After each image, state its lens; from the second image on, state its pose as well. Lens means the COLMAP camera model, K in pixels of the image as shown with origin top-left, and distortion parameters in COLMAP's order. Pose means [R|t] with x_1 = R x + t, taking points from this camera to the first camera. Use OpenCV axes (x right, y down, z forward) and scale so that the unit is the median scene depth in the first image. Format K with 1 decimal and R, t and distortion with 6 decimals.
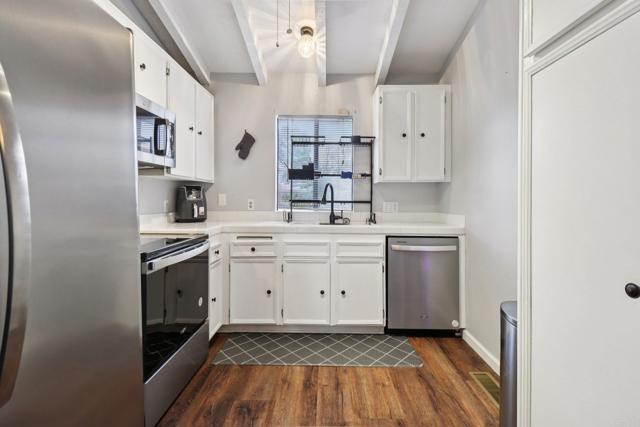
lens RADIAL K [[298.5, 0, 322.4], [0, 298.5, 199.0], [0, 0, 1]] dist [0.001005, -0.000177]
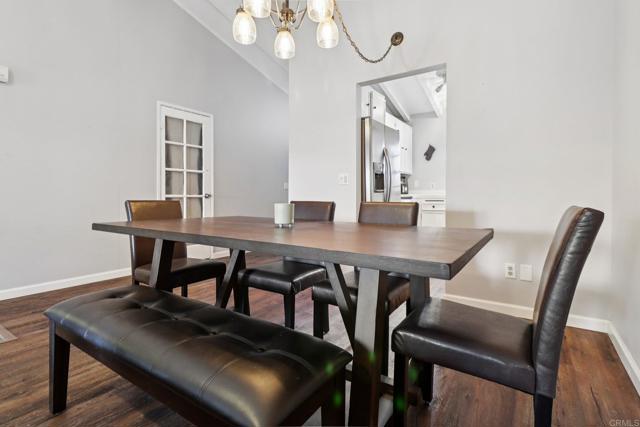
lens RADIAL K [[320.4, 0, 319.3], [0, 320.4, 196.1], [0, 0, 1]] dist [-0.002872, -0.000468]
pose [[0.835997, -0.002924, -0.548726, 0.249268], [-0.001911, 0.999964, -0.008239, 0.100146], [0.548730, 0.007936, 0.835962, -0.993223]]
